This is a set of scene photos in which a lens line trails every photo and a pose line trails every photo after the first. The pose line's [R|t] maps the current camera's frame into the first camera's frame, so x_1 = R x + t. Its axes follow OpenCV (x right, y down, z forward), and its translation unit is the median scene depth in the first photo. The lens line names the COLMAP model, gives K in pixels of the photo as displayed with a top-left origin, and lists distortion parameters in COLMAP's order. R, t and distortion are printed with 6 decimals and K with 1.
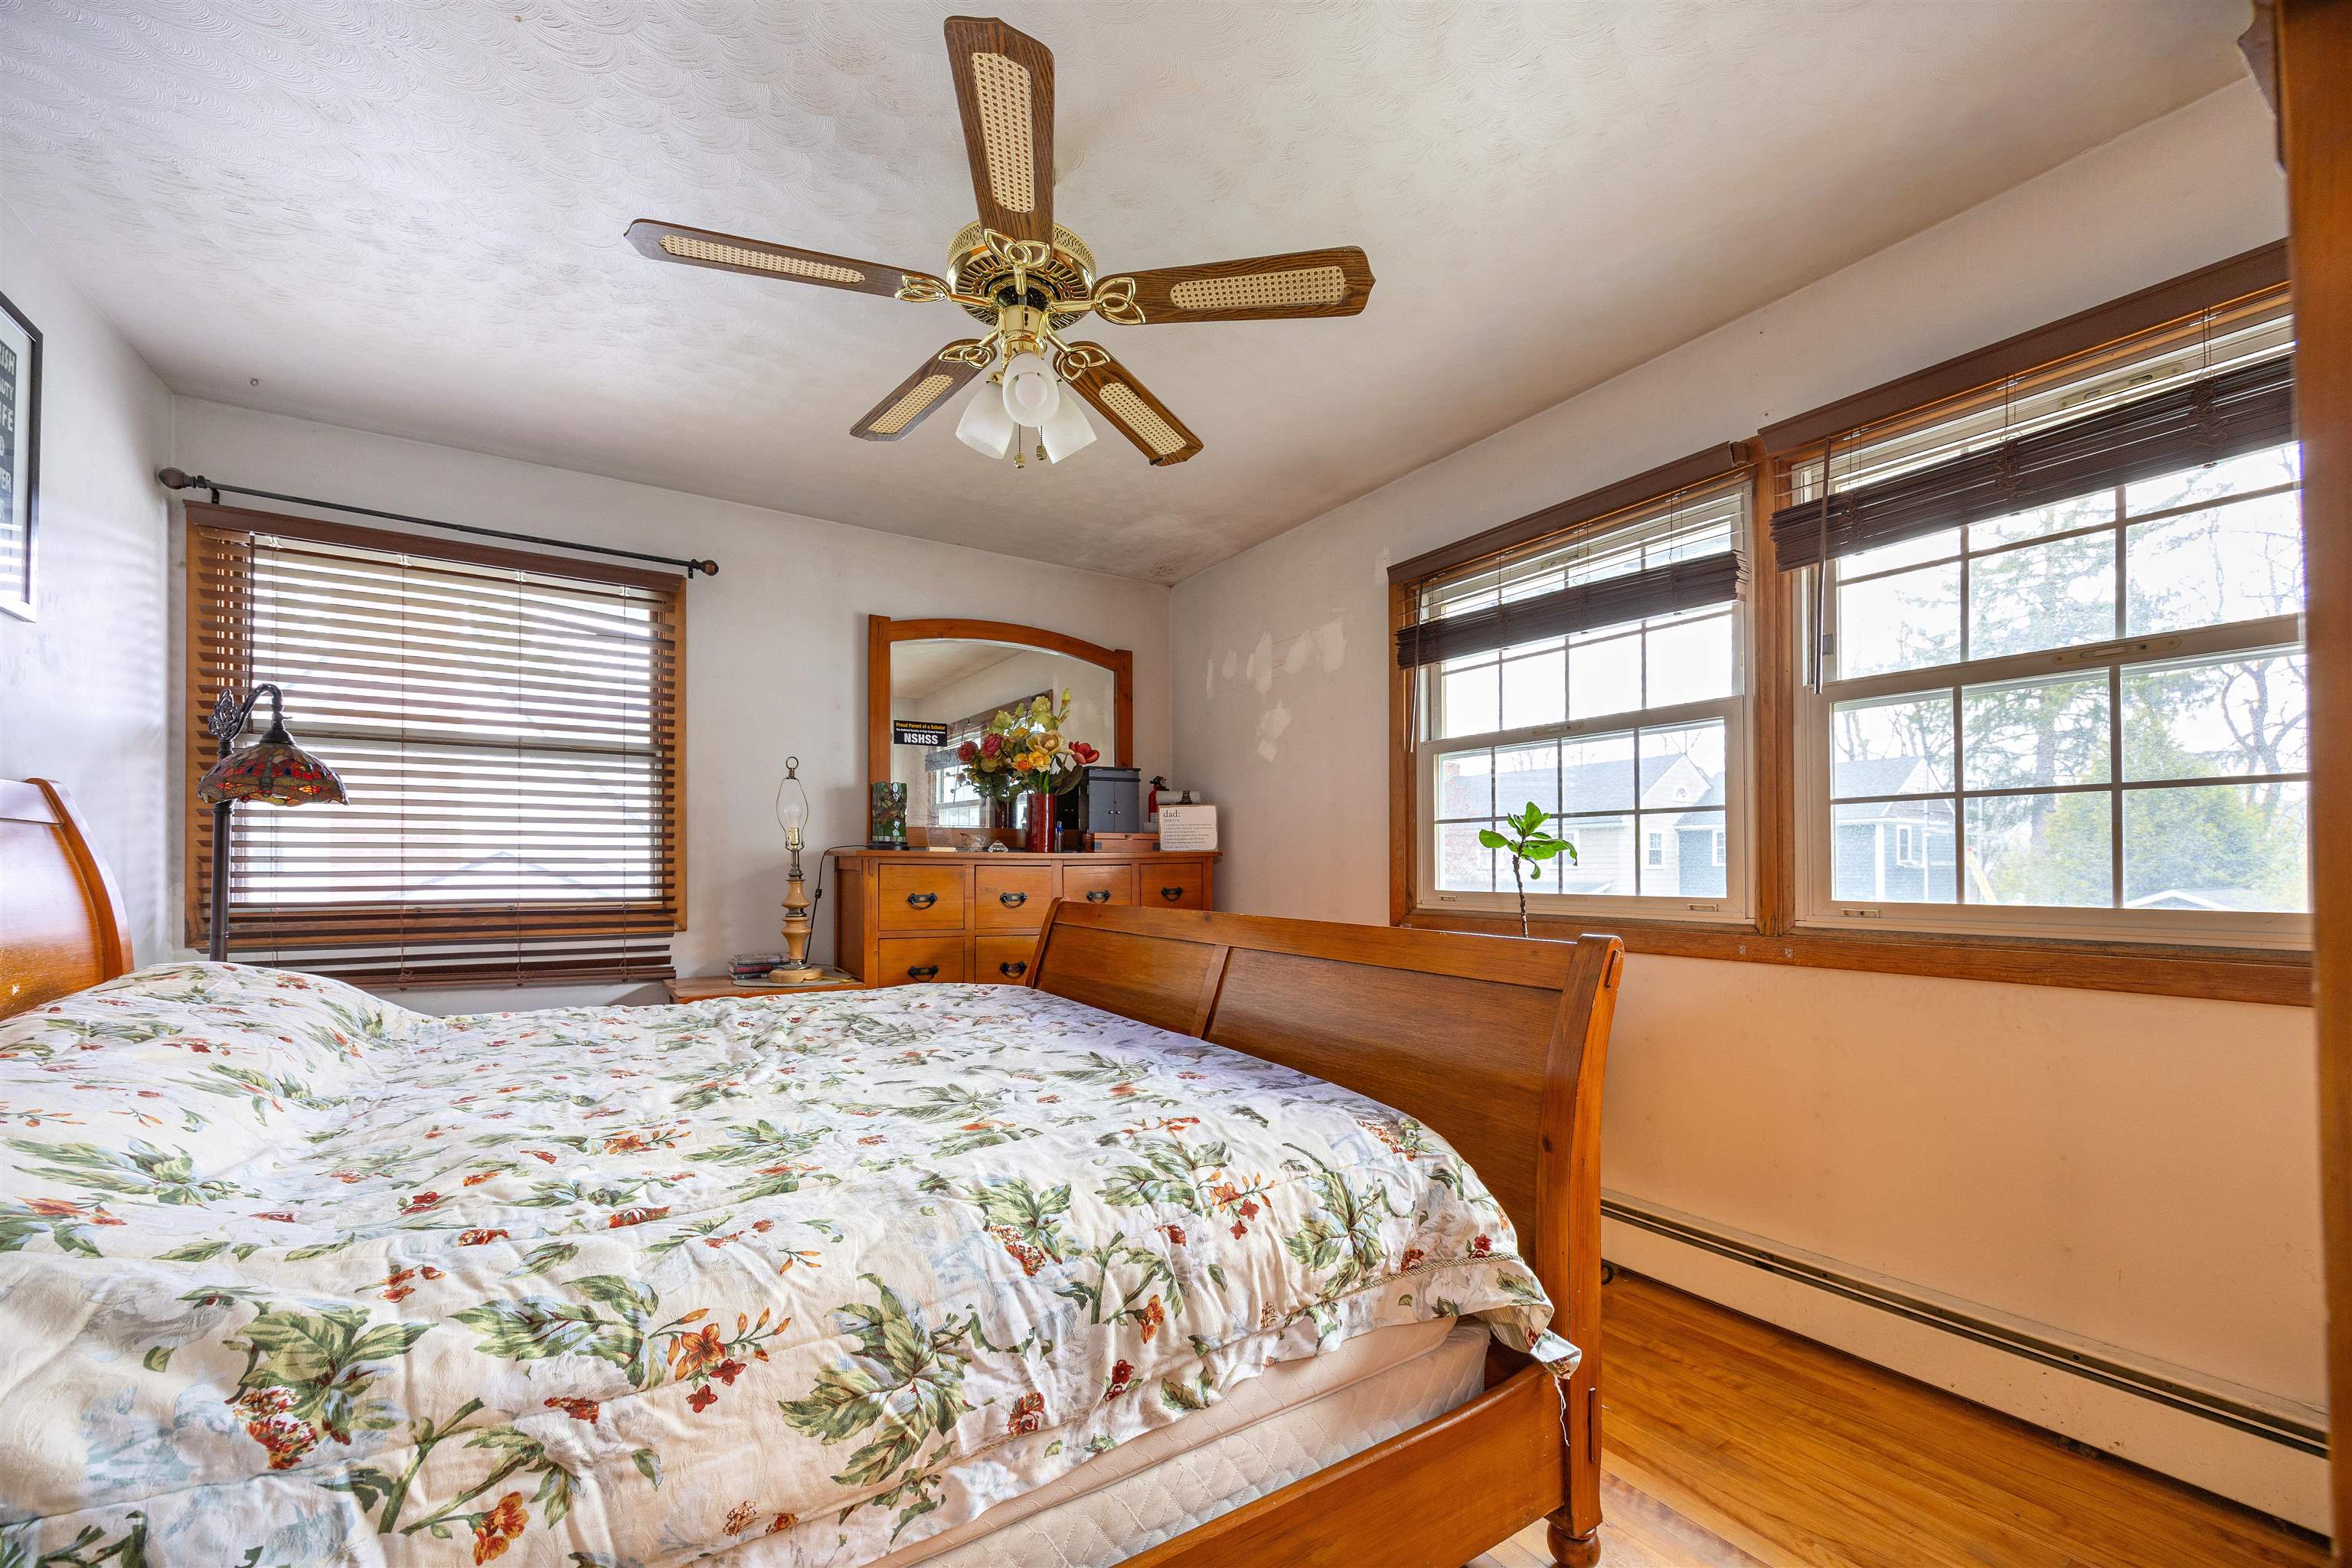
lens RADIAL K [[929.7, 0, 1177.6], [0, 929.7, 865.8], [0, 0, 1]] dist [-0.000700, 0.000098]
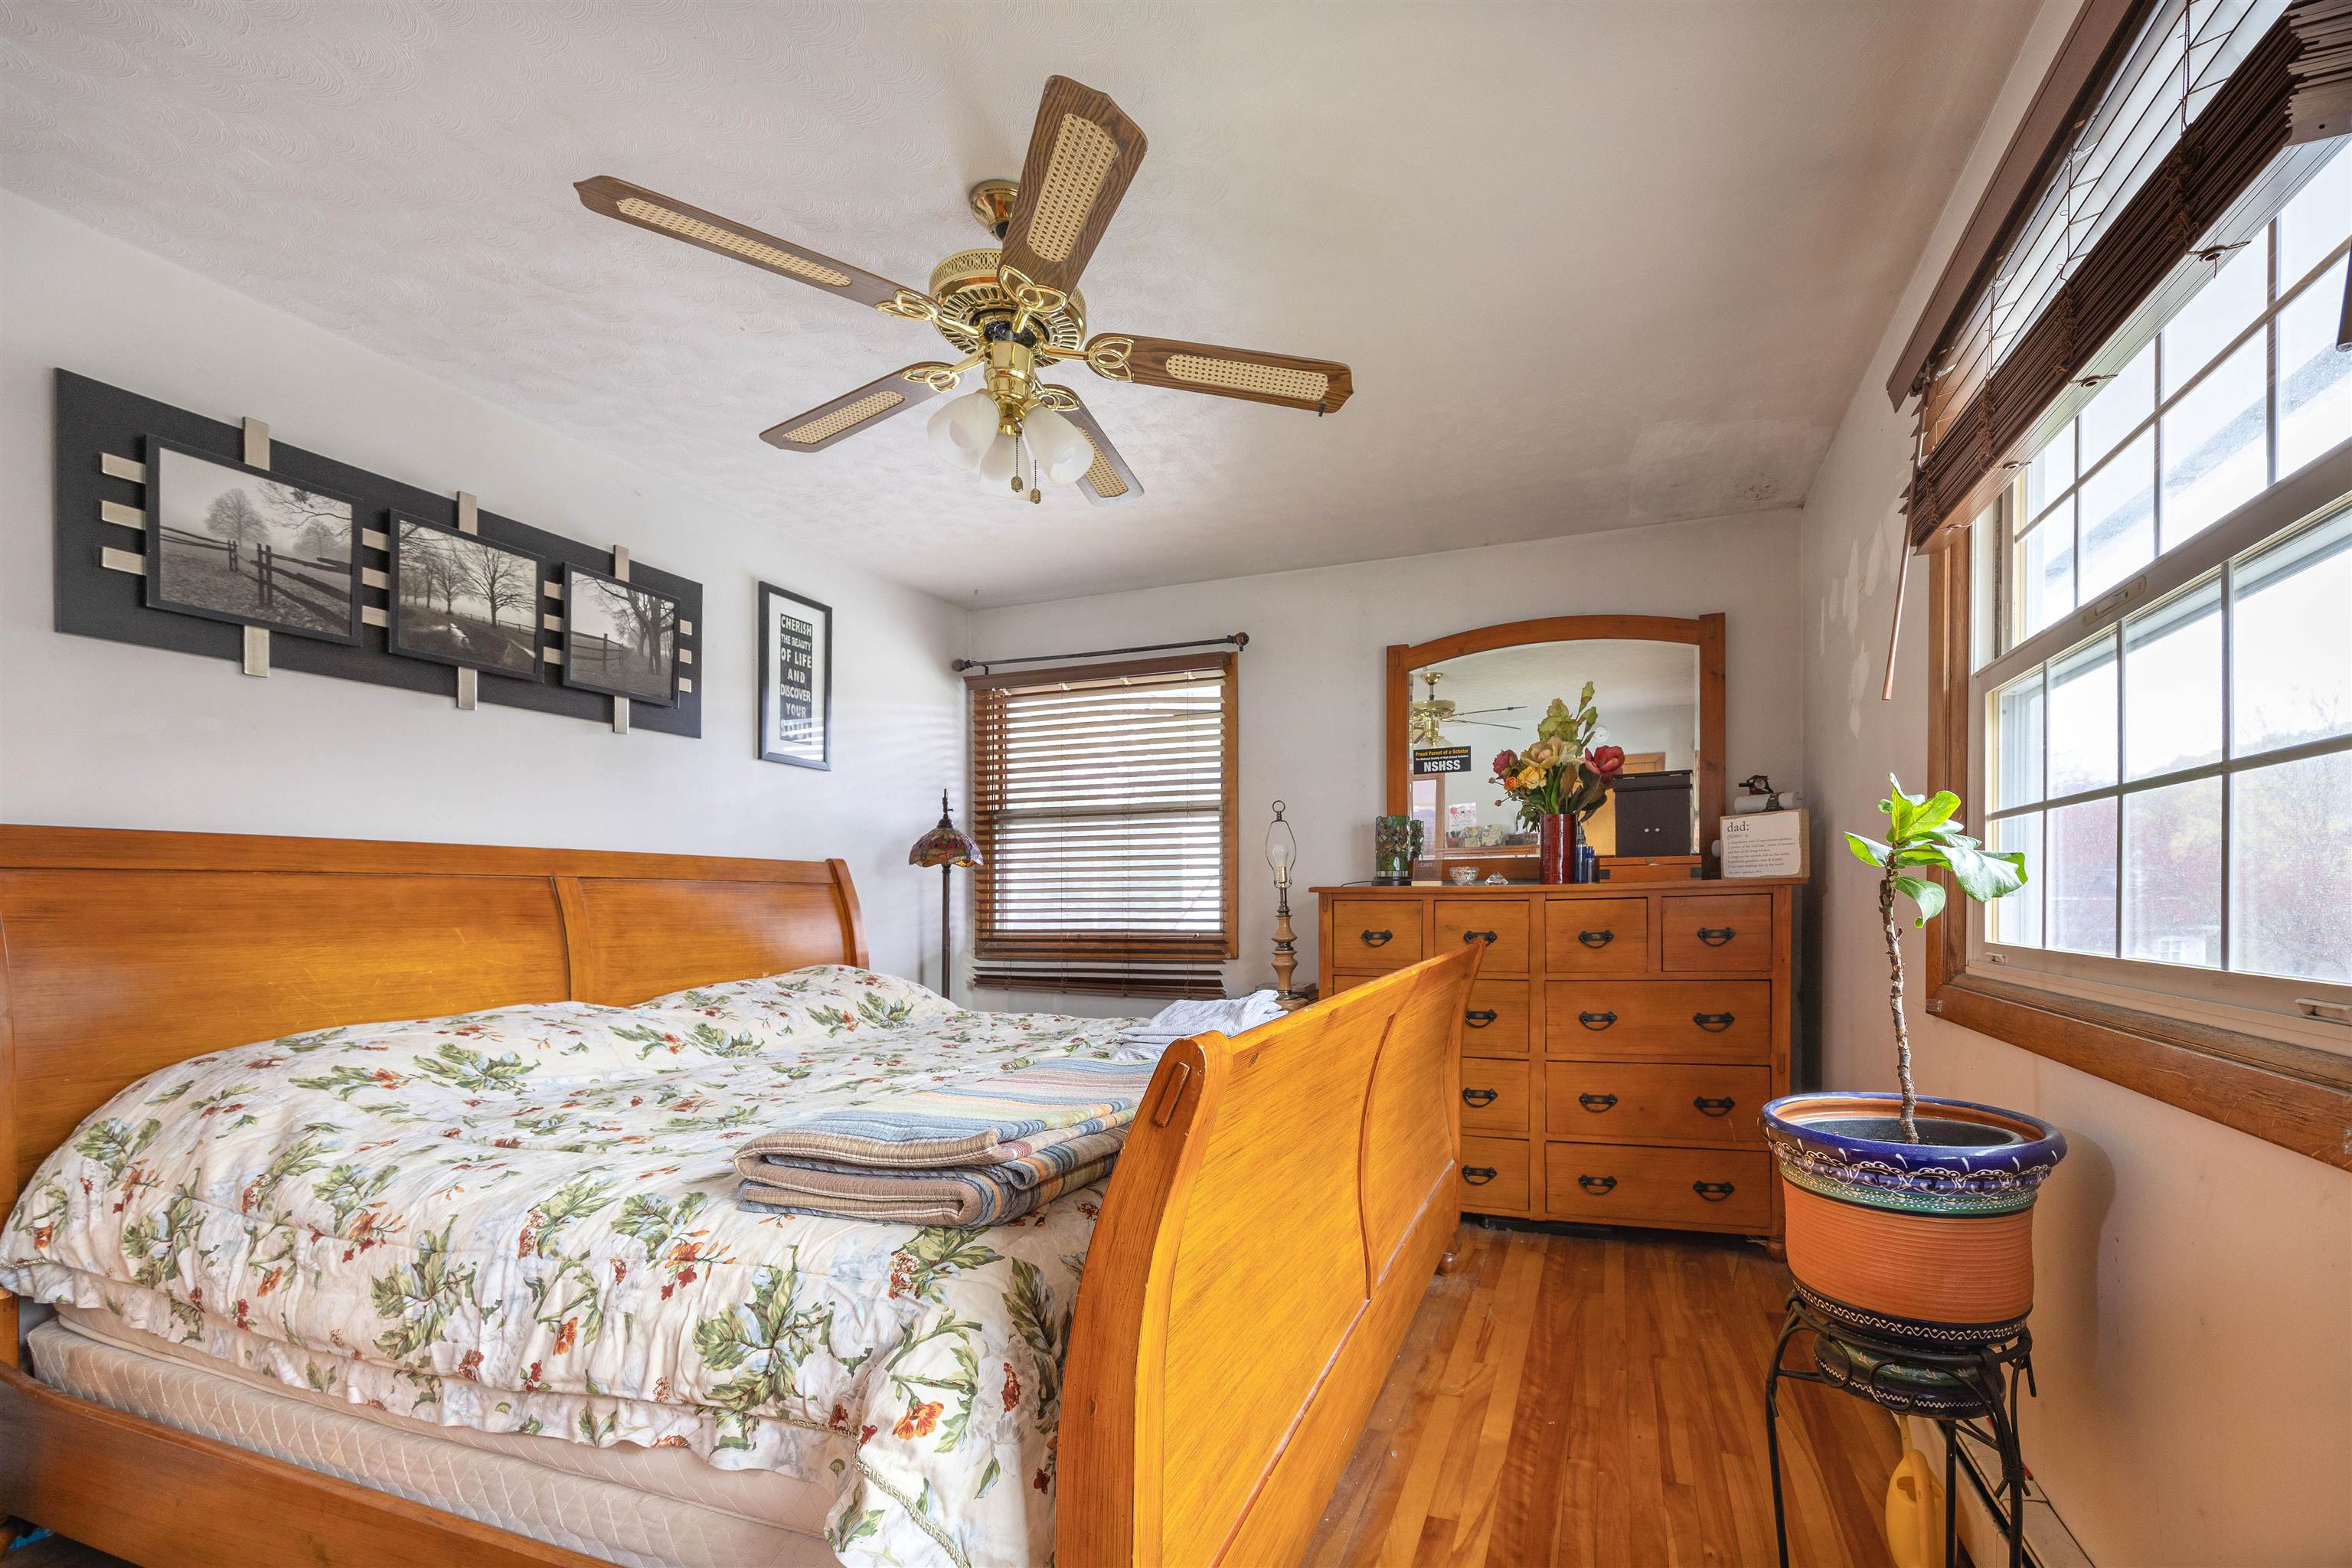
lens RADIAL K [[952.0, 0, 1290.1], [0, 952.0, 910.5], [0, 0, 1]] dist [-0.003797, -0.000120]
pose [[0.622282, 0.001459, -0.782792, 1.121435], [0.010356, 0.999895, 0.010096, -0.004715], [0.782725, -0.014389, 0.622202, 0.816943]]
